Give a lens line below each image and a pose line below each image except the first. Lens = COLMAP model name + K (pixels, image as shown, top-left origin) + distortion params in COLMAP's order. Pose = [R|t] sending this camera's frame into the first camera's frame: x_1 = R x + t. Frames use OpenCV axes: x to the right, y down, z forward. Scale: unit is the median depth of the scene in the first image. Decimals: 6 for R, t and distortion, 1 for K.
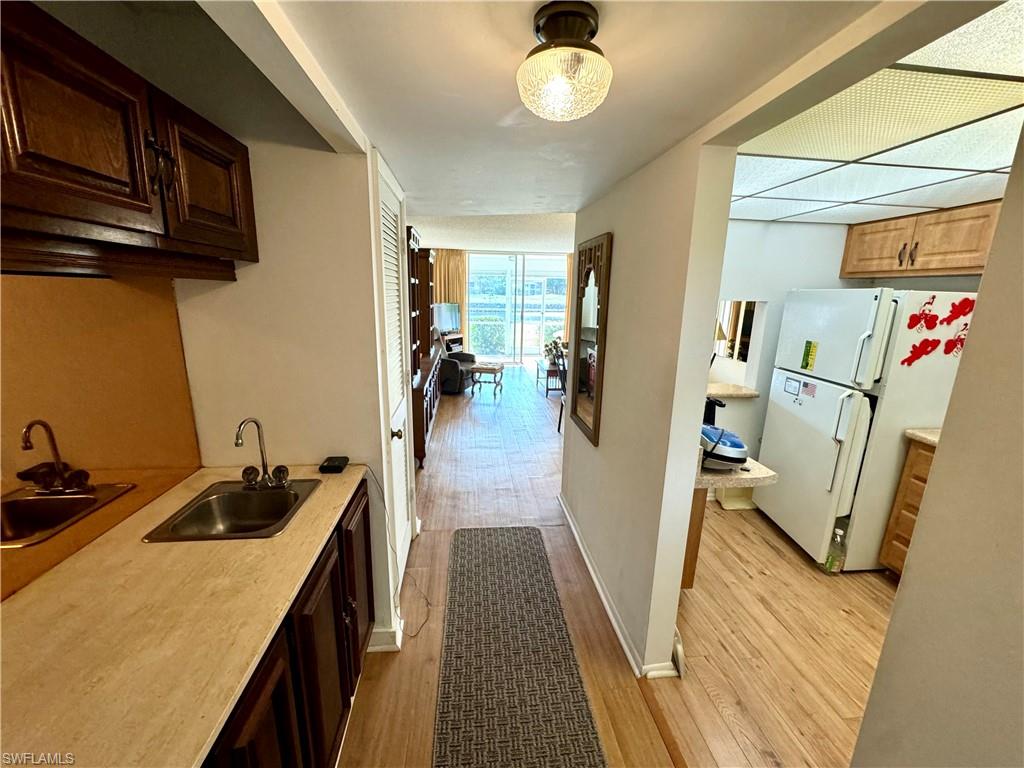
lens RADIAL K [[408.2, 0, 512.9], [0, 408.2, 386.3], [0, 0, 1]] dist [-0.003072, 0.000022]
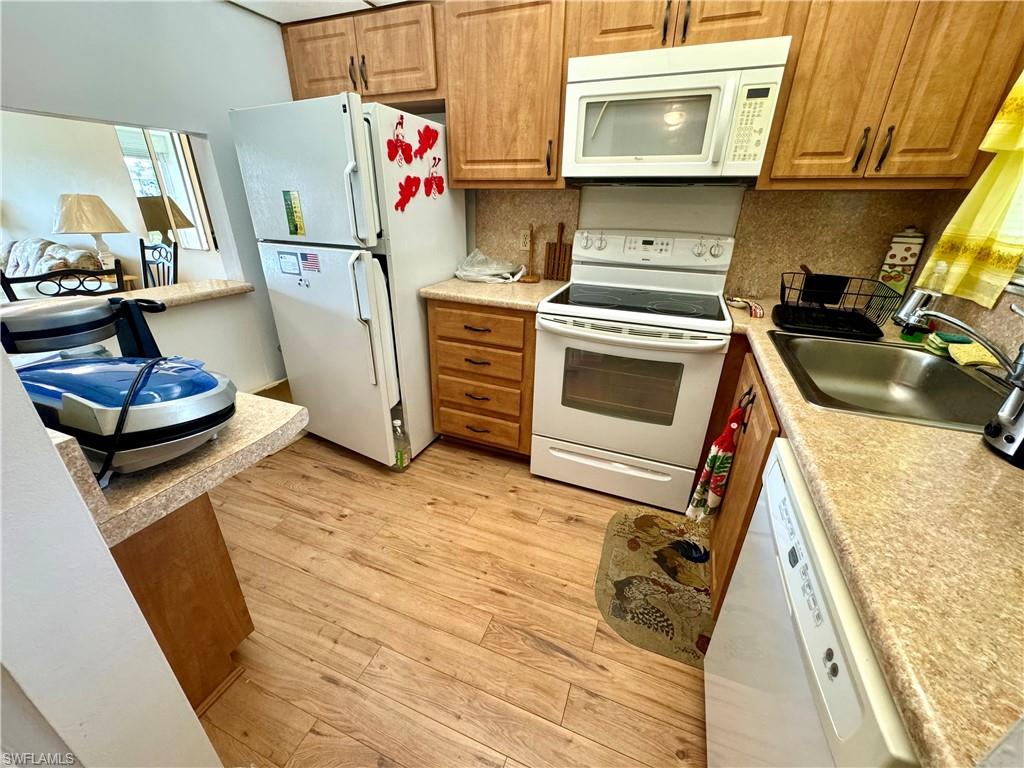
lens RADIAL K [[408.2, 0, 513.0], [0, 408.2, 385.4], [0, 0, 1]] dist [-0.003072, 0.000022]
pose [[0.470888, -0.375890, 0.798105, 0.260993], [0.192143, 0.926663, 0.323073, 0.049662], [-0.861014, 0.001219, 0.508579, 0.356213]]
